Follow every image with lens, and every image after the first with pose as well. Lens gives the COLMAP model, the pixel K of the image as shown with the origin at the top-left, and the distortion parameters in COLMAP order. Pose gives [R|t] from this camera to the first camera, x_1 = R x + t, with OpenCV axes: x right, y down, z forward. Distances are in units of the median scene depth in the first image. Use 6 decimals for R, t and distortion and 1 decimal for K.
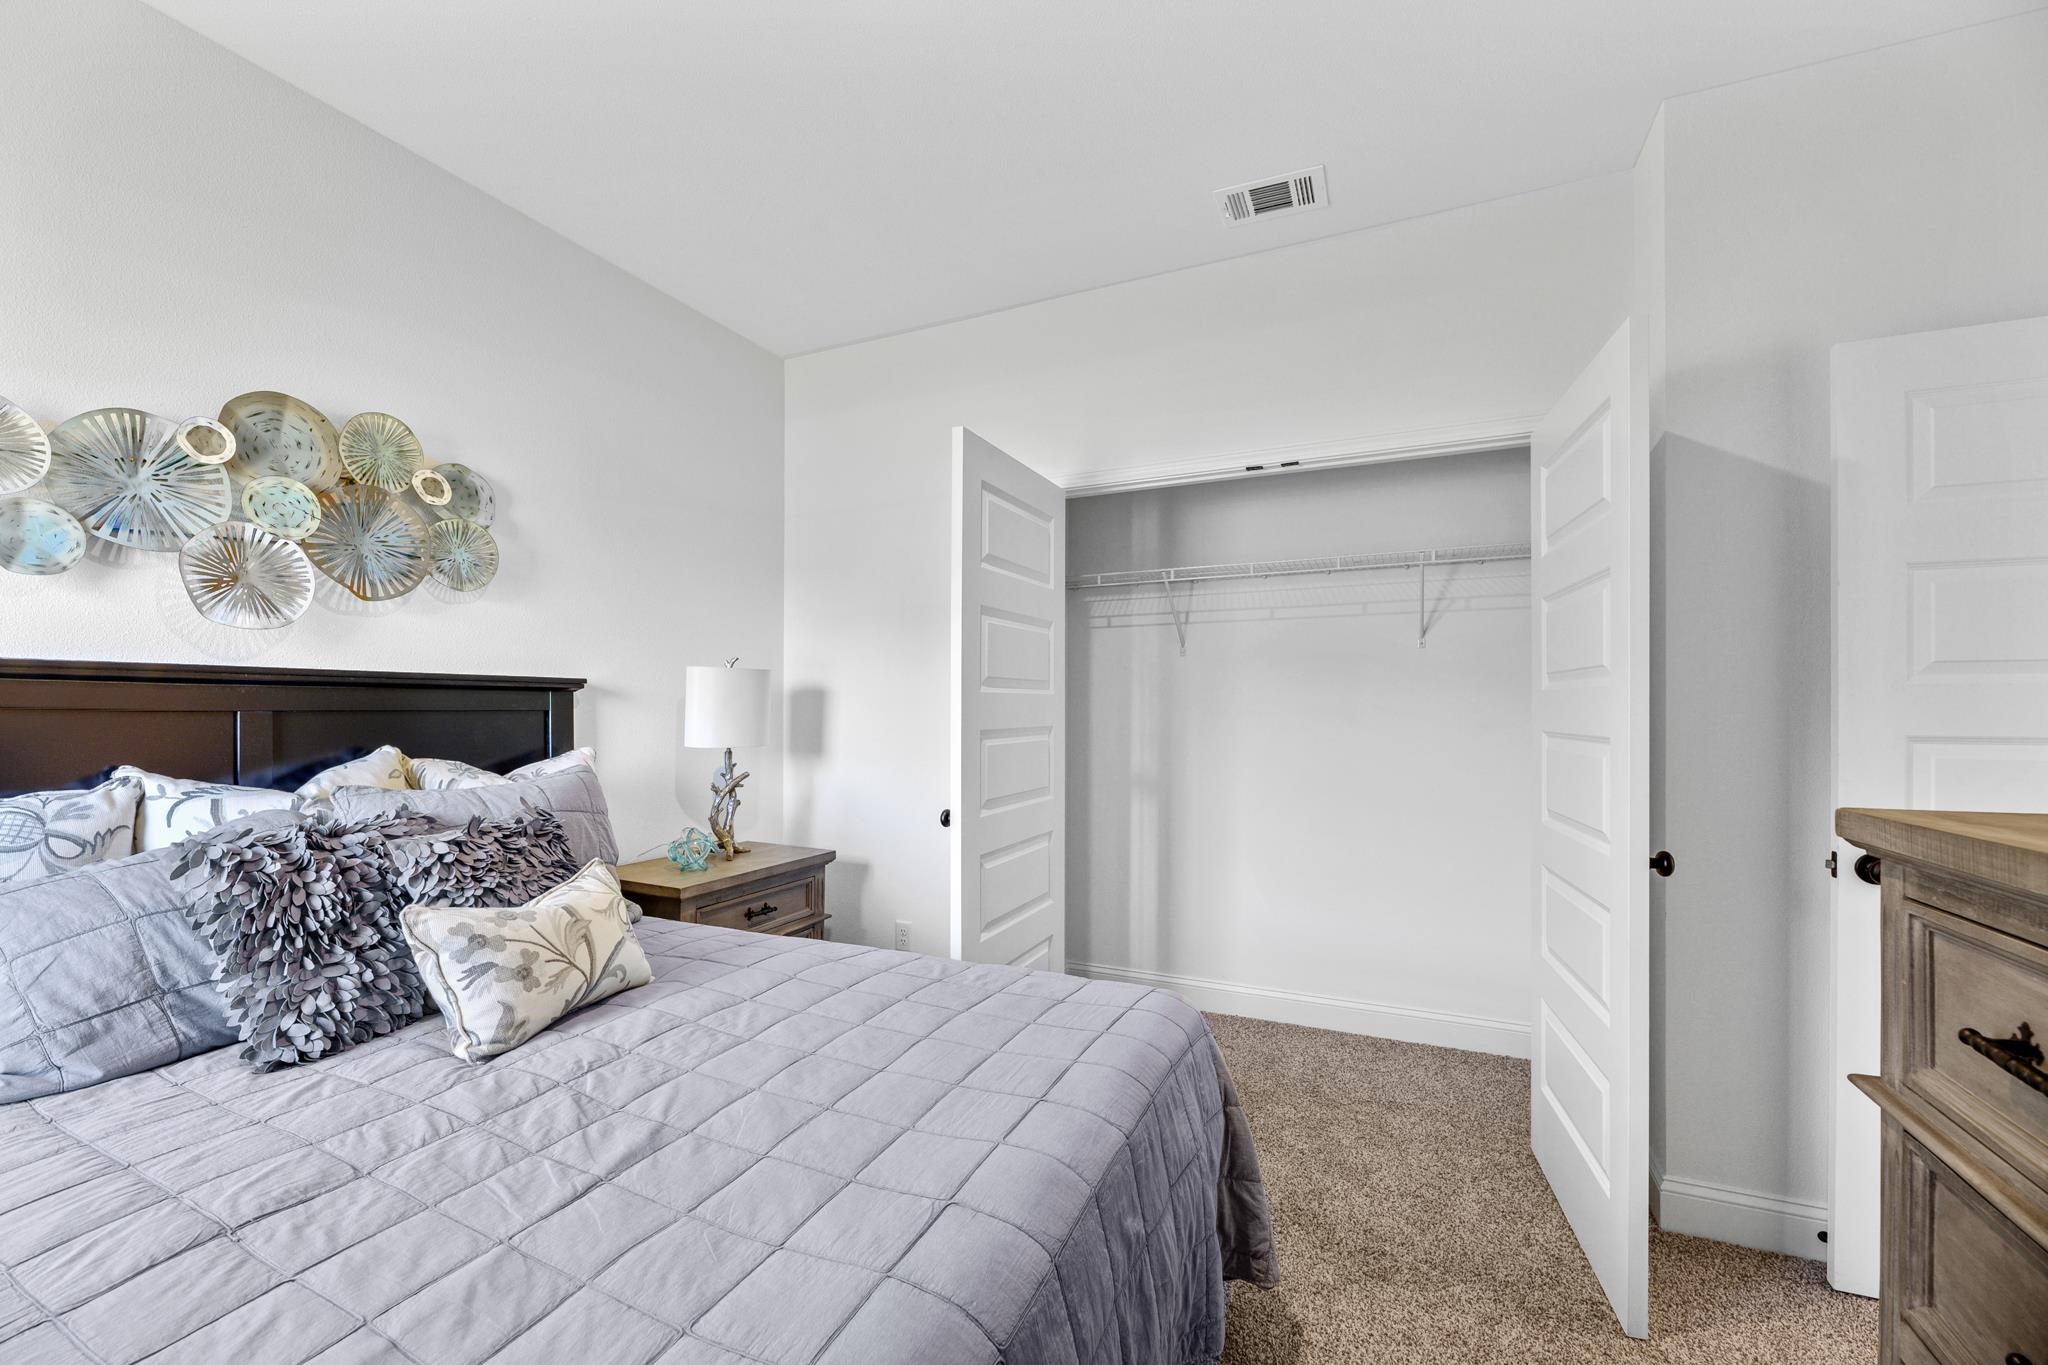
lens RADIAL K [[827.5, 0, 1027.4], [0, 827.5, 702.1], [0, 0, 1]] dist [-0.001983, -0.003268]
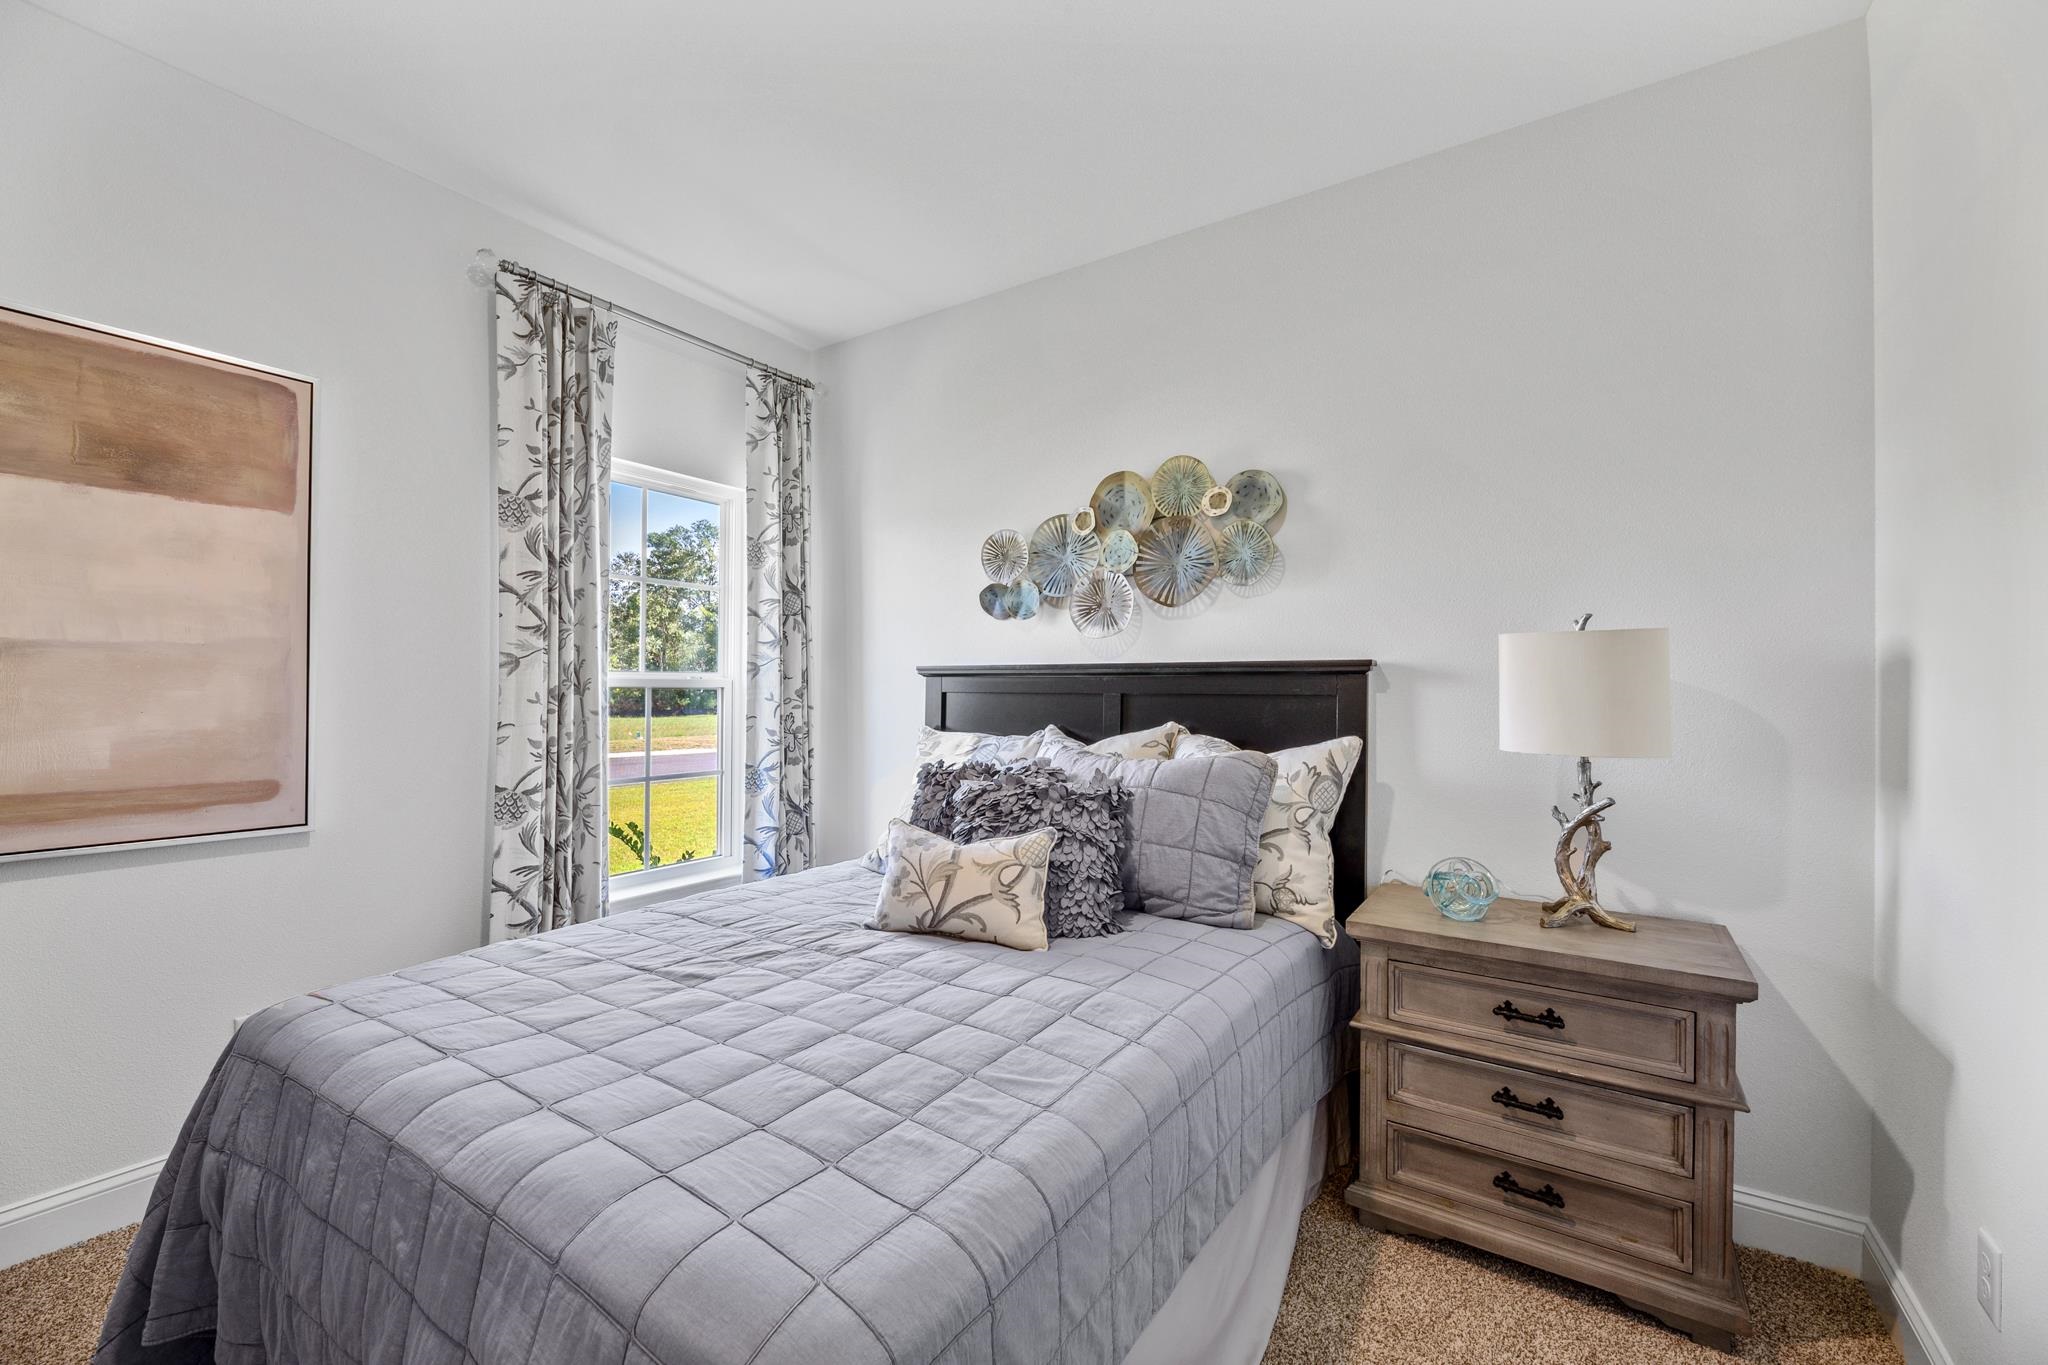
lens RADIAL K [[827.5, 0, 1017.8], [0, 827.5, 681.2], [0, 0, 1]] dist [-0.001983, -0.003268]
pose [[-0.163555, -0.011473, -0.986467, 0.512641], [0.002582, 0.999924, -0.012058, 0.005943], [0.986531, -0.004519, -0.163513, 1.006158]]
